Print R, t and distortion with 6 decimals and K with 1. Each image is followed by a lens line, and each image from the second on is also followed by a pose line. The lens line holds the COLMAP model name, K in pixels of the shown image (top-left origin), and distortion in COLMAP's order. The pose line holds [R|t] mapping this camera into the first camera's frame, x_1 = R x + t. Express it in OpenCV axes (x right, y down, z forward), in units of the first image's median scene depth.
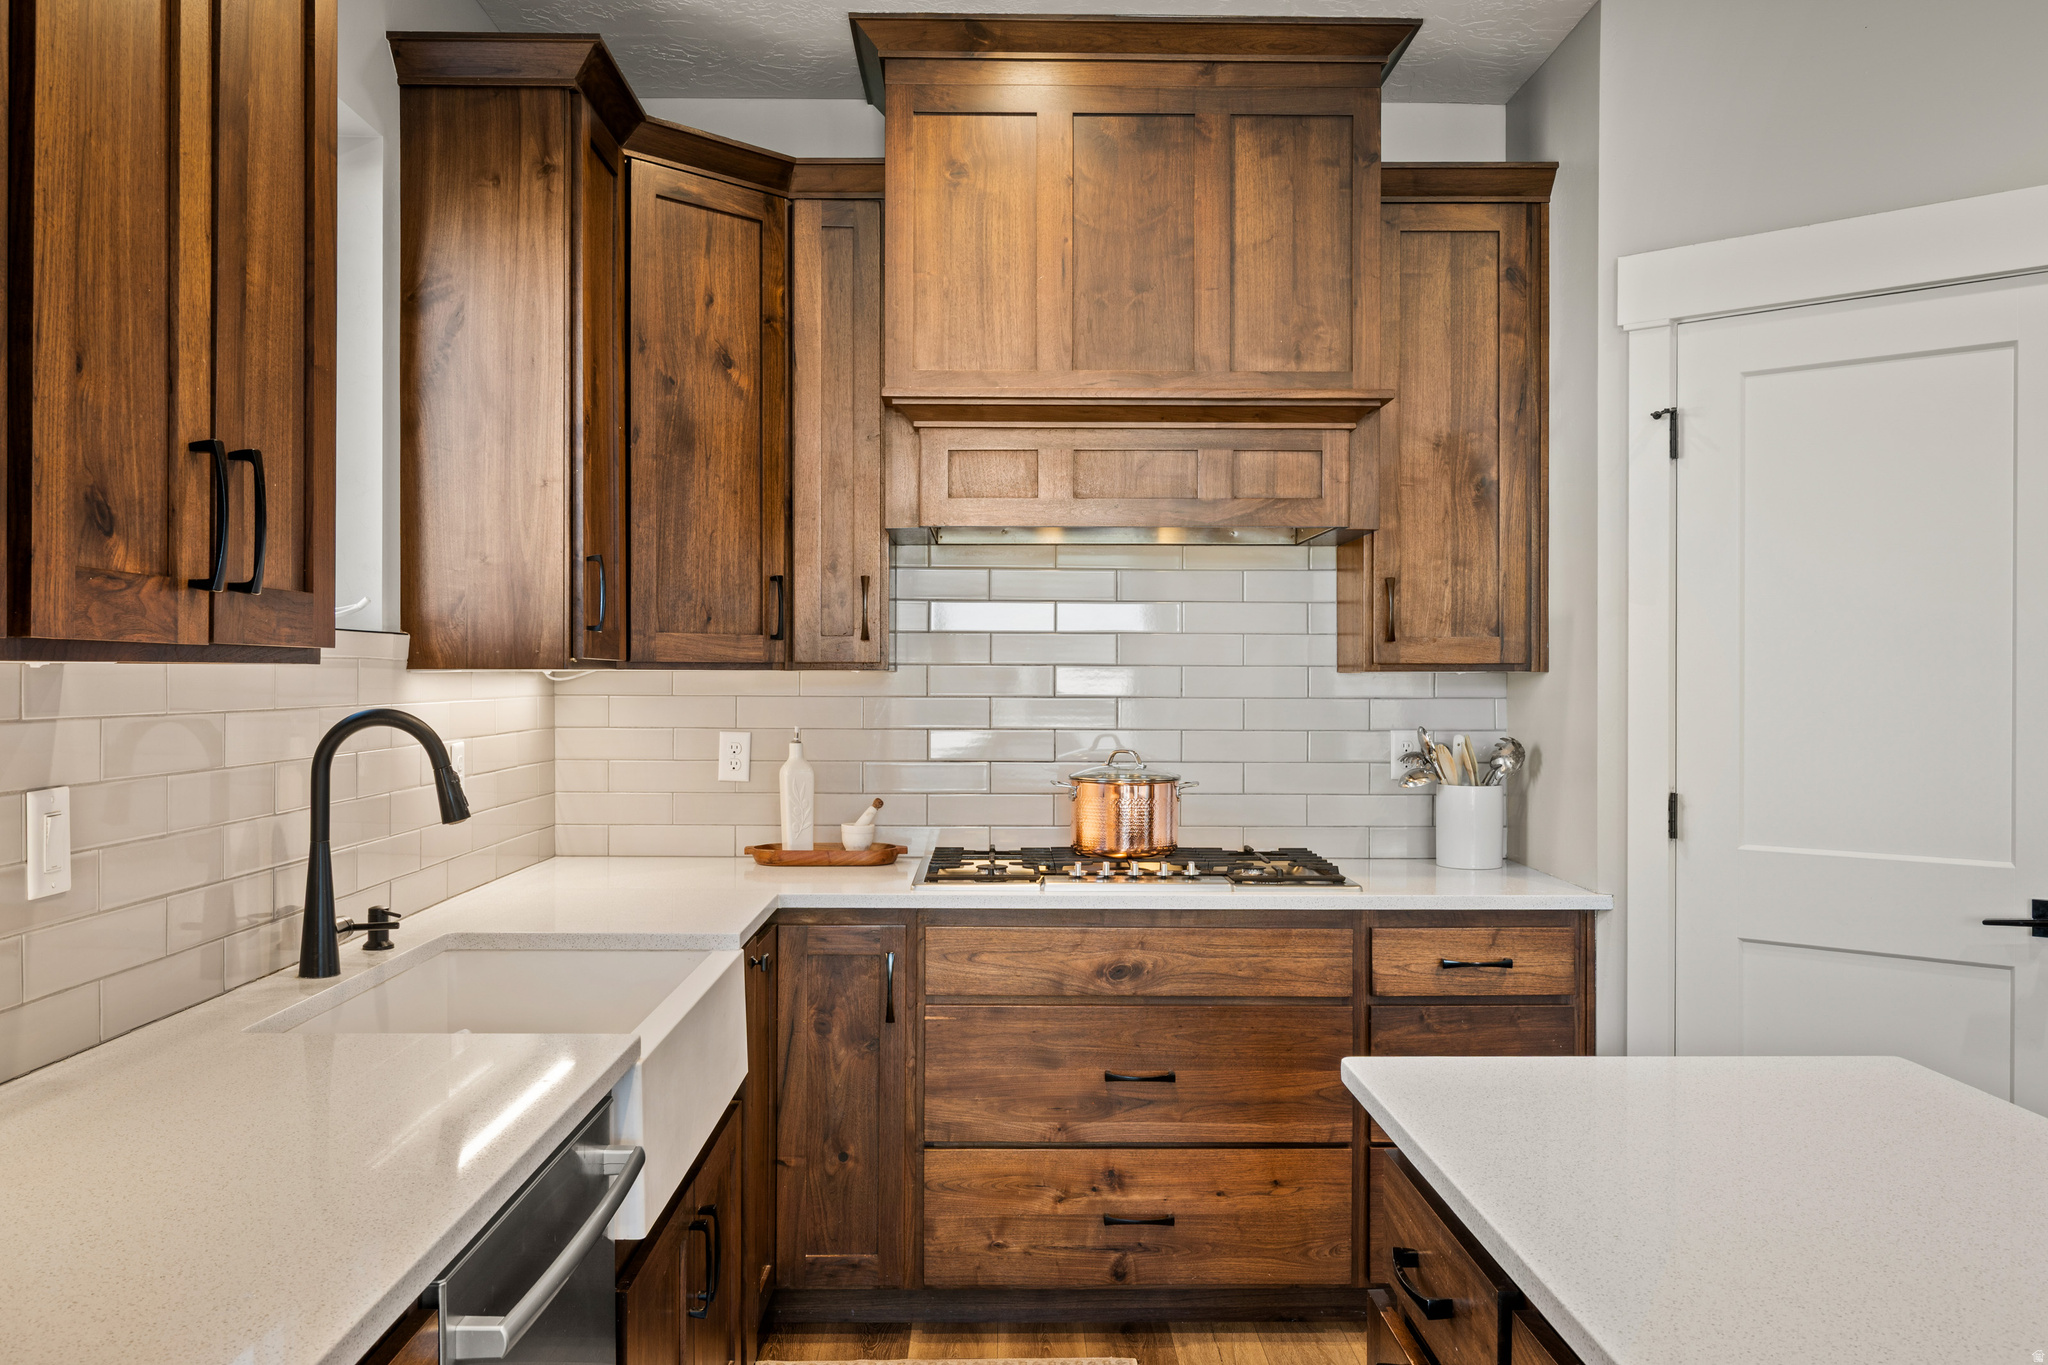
lens RADIAL K [[1624.3, 0, 1023.9], [0, 1624.3, 675.7], [0, 0, 1]] dist [0.004658, -0.003492]
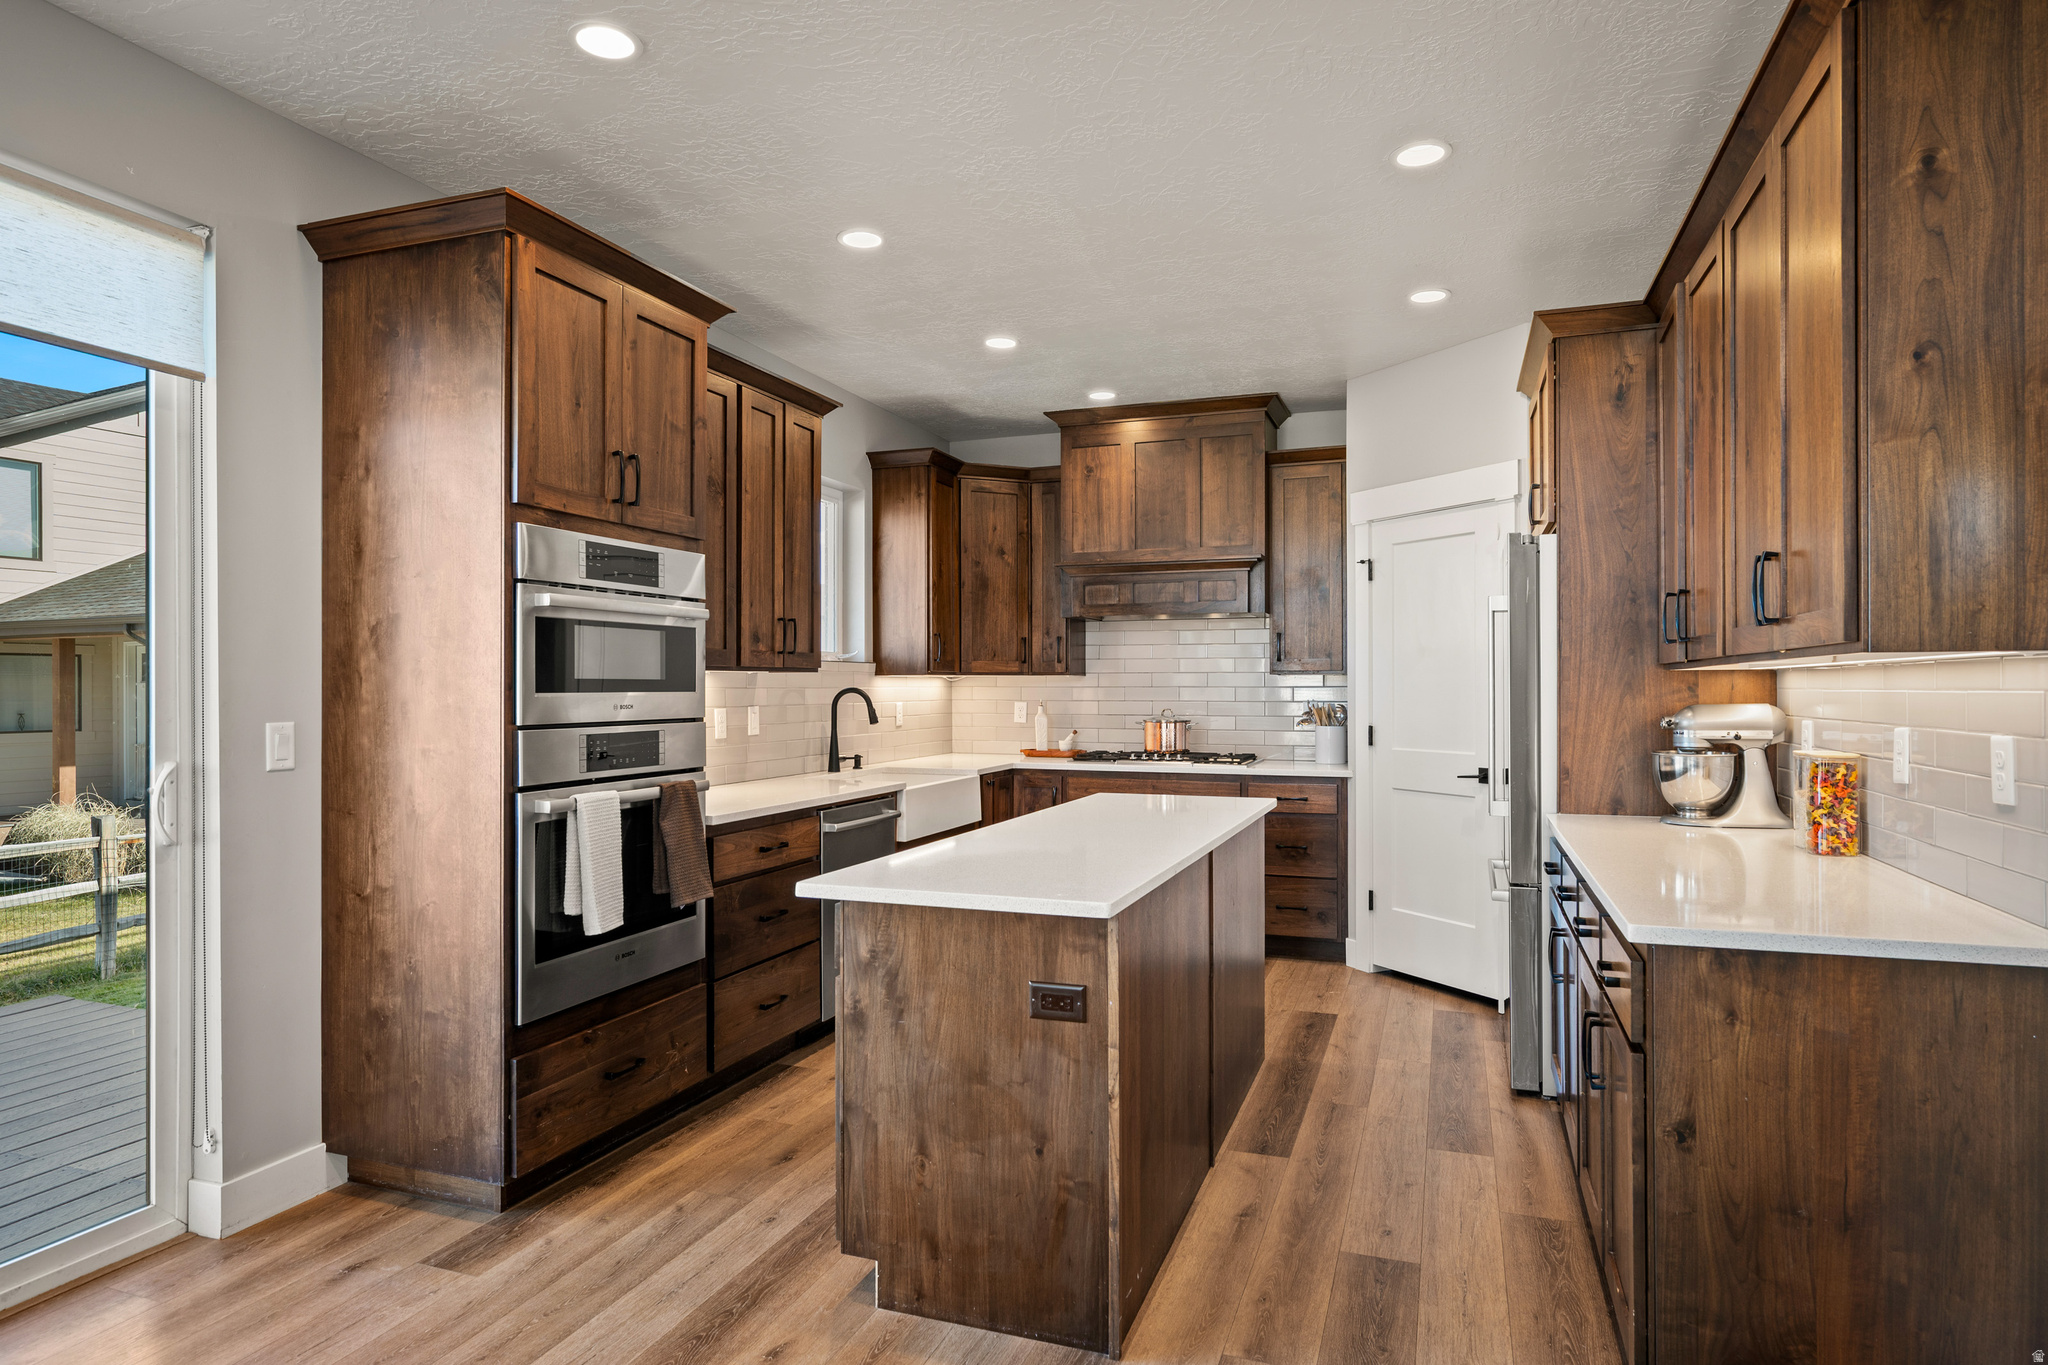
lens RADIAL K [[1168.8, 0, 1019.1], [0, 1168.8, 685.5], [0, 0, 1]] dist [0.003146, -0.001378]
pose [[0.933340, -0.004044, -0.358971, 0.490008], [0.003623, 0.999992, -0.001846, 0.015349], [0.358975, 0.000423, 0.933347, -0.676785]]
